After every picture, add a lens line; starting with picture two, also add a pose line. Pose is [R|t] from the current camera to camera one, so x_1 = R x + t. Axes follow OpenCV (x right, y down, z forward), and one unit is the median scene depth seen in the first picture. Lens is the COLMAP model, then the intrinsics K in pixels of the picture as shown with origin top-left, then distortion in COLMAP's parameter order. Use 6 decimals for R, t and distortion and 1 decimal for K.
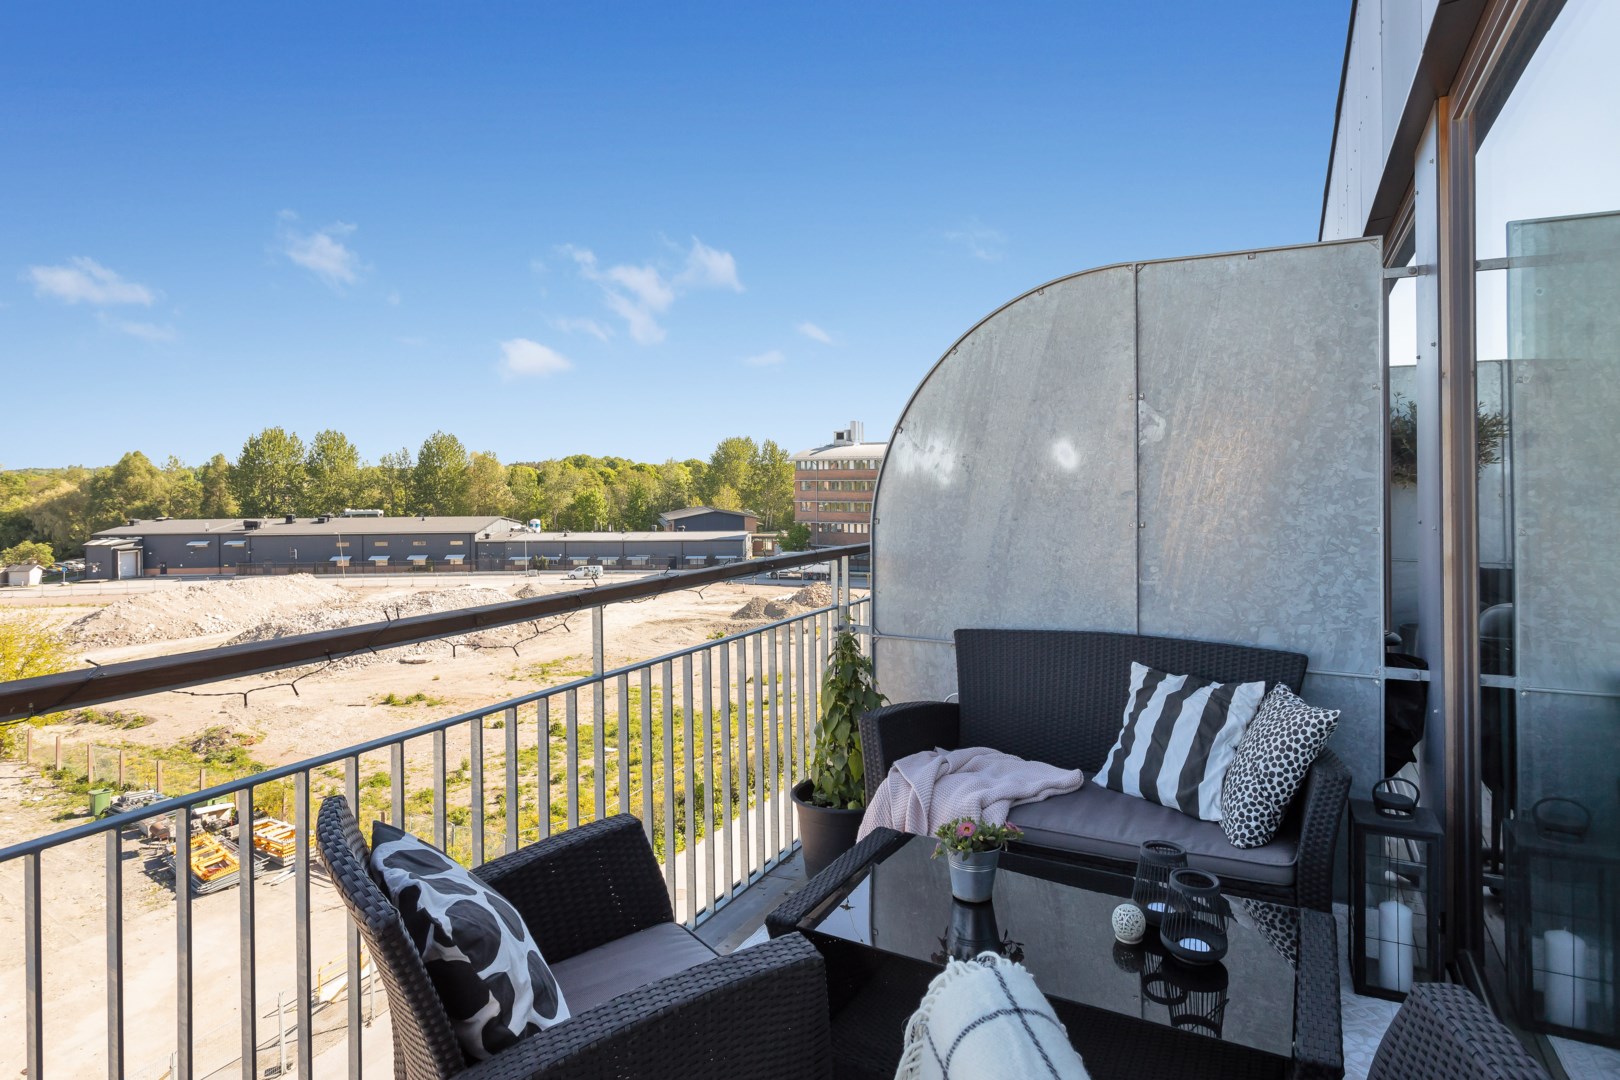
lens RADIAL K [[951.8, 0, 794.5], [0, 951.8, 480.7], [0, 0, 1]] dist [-0.012966, 0.004028]
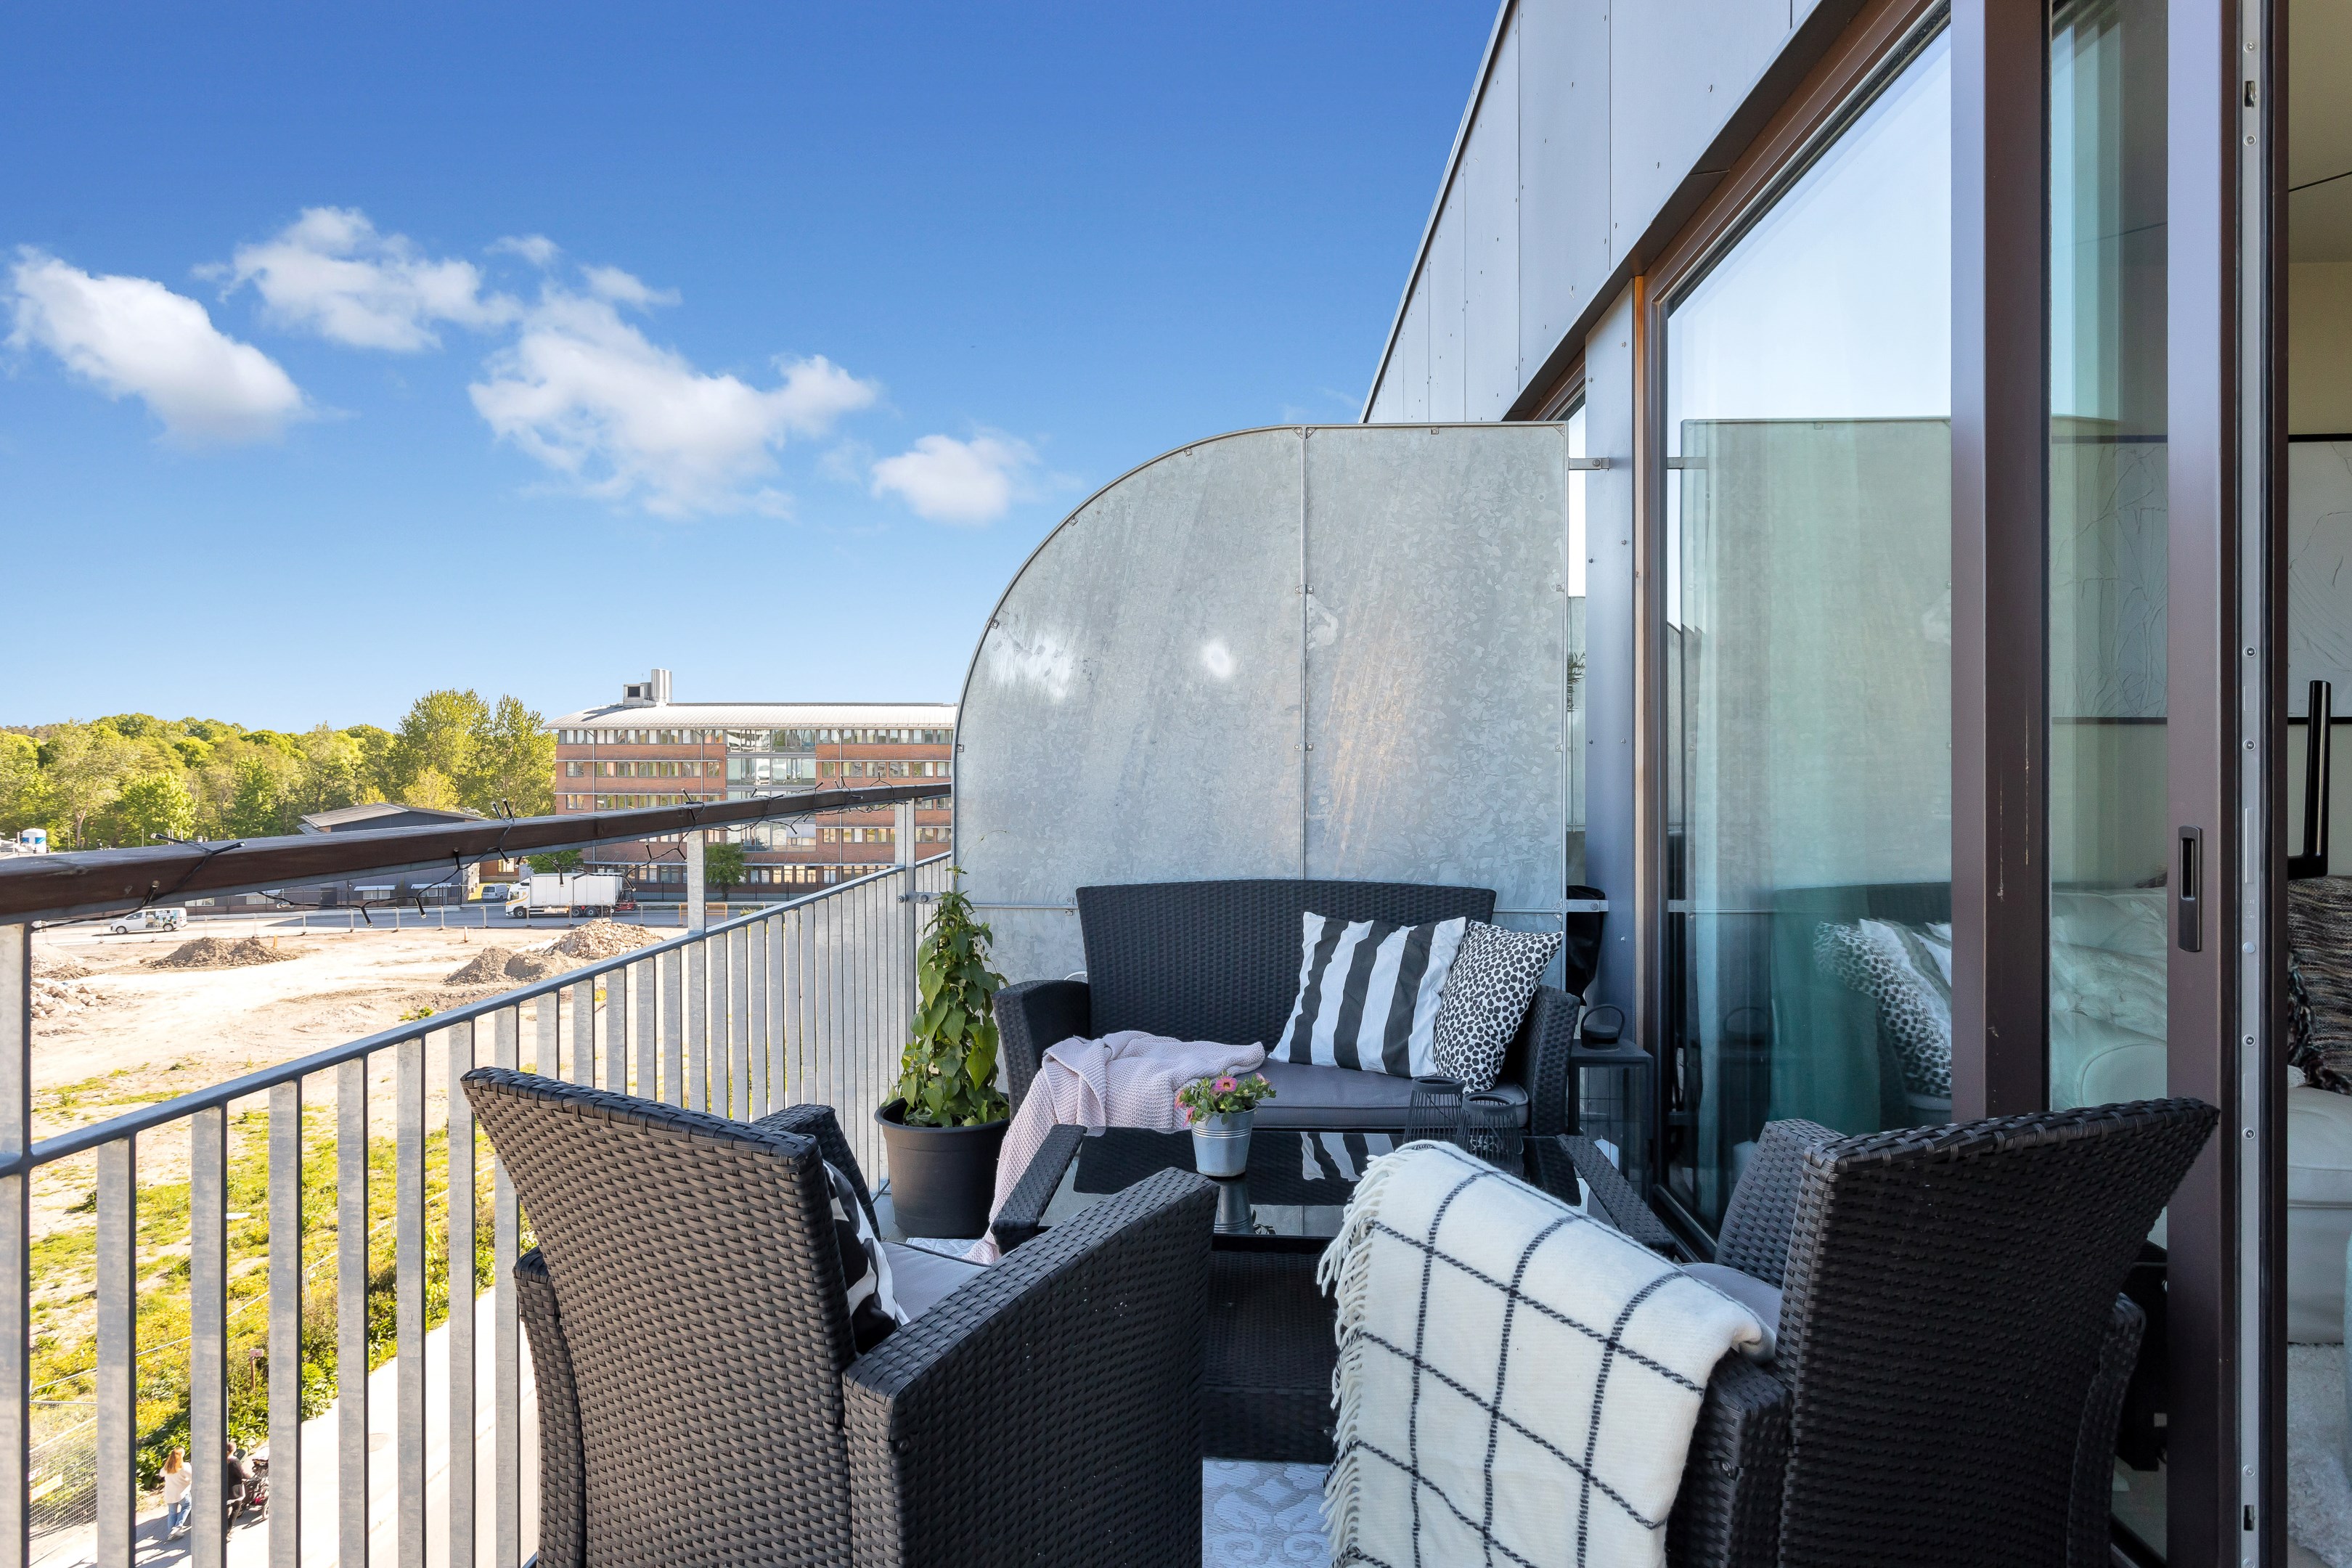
lens RADIAL K [[1381.8, 0, 1185.3], [0, 1381.8, 770.3], [0, 0, 1]] dist [-0.012966, 0.004028]
pose [[0.907163, 0.003161, 0.420767, -0.230842], [-0.004878, 0.999984, 0.003005, 0.063288], [-0.420751, -0.004779, 0.907164, -0.035663]]
